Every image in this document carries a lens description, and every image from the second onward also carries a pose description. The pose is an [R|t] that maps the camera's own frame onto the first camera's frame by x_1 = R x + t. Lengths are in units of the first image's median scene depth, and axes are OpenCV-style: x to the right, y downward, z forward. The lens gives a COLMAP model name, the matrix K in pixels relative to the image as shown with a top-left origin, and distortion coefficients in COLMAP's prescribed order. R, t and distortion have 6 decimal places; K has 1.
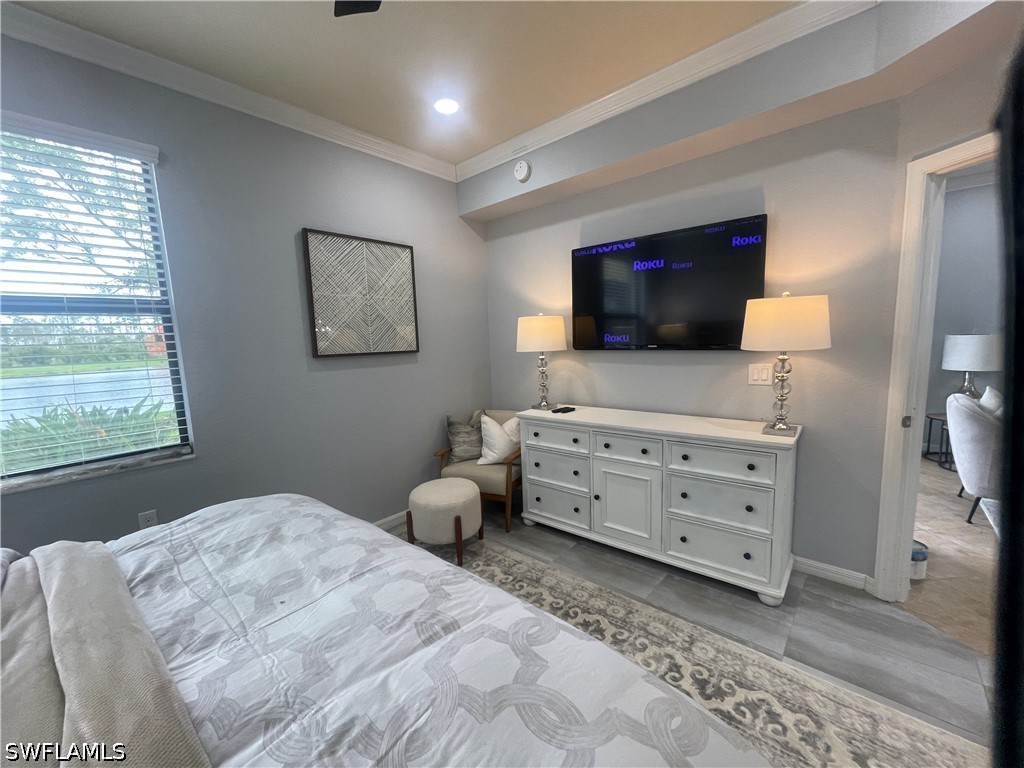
lens RADIAL K [[414.7, 0, 507.7], [0, 414.7, 391.4], [0, 0, 1]] dist [-0.000541, 0.000418]
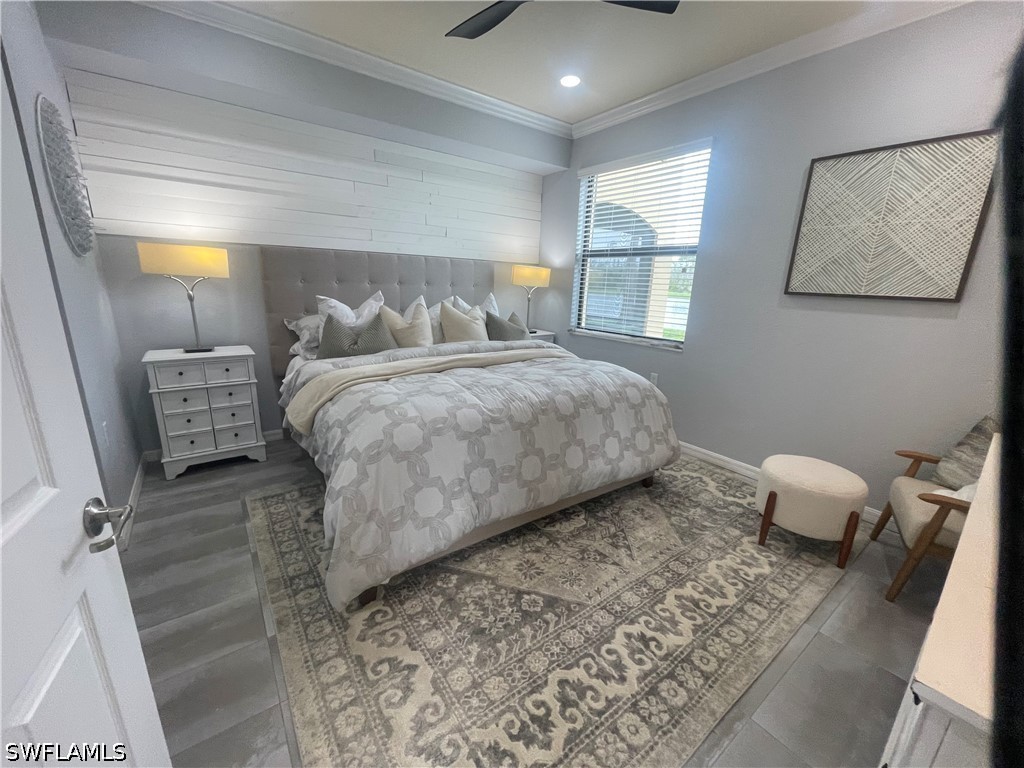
lens RADIAL K [[414.7, 0, 507.7], [0, 414.7, 391.4], [0, 0, 1]] dist [-0.000541, 0.000418]
pose [[-0.211649, 0.282214, -0.935714, 1.862457], [-0.152094, 0.936228, 0.316771, -0.198564], [0.965439, 0.209361, -0.155228, 1.424245]]
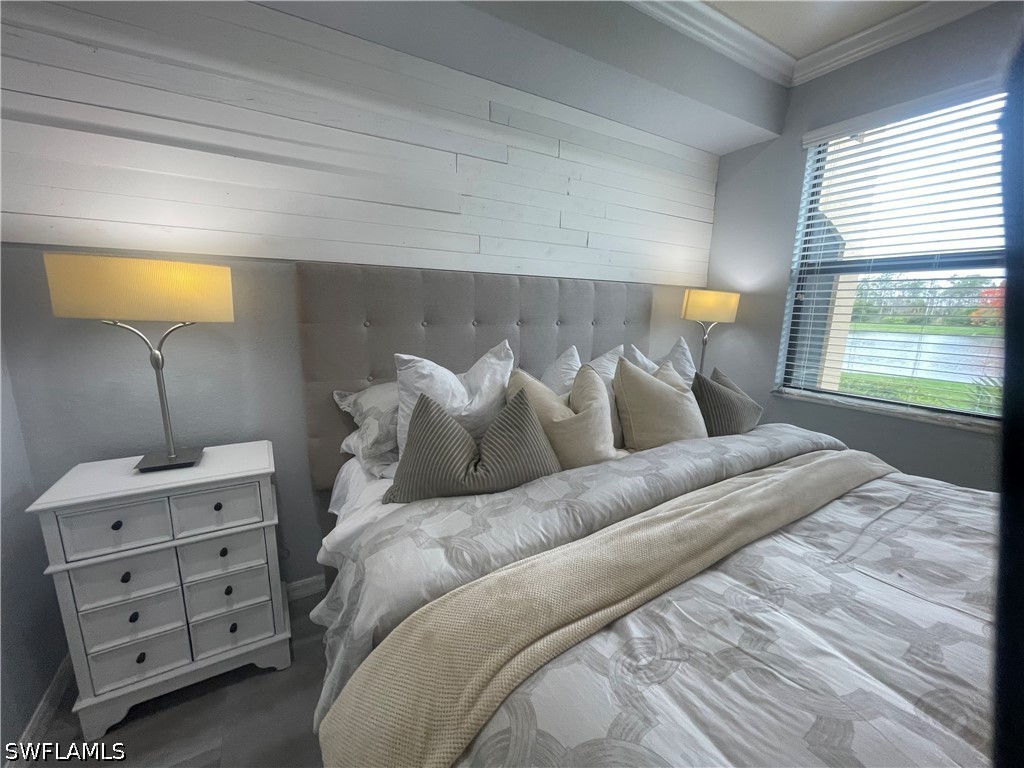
lens RADIAL K [[414.7, 0, 507.7], [0, 414.7, 391.4], [0, 0, 1]] dist [-0.000541, 0.000418]
pose [[-0.310870, 0.221510, -0.924280, 0.493655], [-0.129264, 0.953574, 0.272007, -0.025698], [0.941621, 0.204035, -0.267805, 0.327938]]
